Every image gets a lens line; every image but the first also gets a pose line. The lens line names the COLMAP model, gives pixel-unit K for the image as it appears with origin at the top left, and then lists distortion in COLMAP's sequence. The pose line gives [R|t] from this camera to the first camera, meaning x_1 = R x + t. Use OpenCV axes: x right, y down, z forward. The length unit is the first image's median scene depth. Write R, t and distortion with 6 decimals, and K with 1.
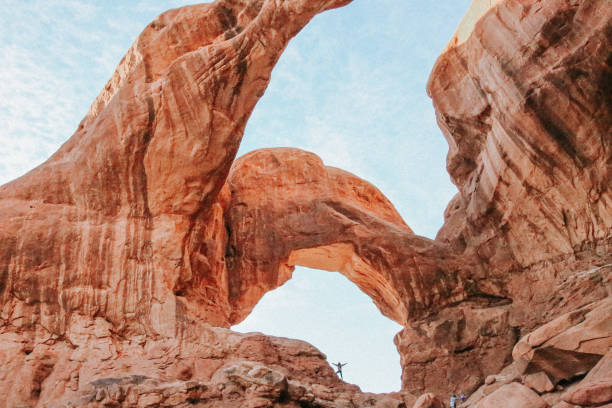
lens RADIAL K [[424.0, 0, 306.0], [0, 424.0, 204.0], [0, 0, 1]] dist [-0.099027, 0.077191]
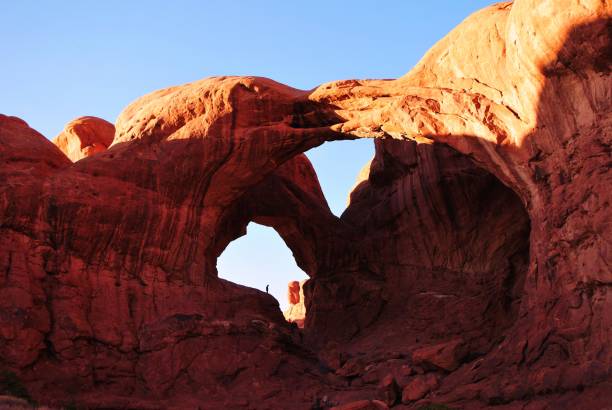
lens RADIAL K [[391.8, 0, 306.0], [0, 391.8, 205.0], [0, 0, 1]] dist [-0.102142, -0.000186]
pose [[0.929863, 0.230783, 0.286519, -0.448542], [-0.286352, 0.942960, 0.169792, -0.331299], [-0.230991, -0.239929, 0.942909, -0.399155]]
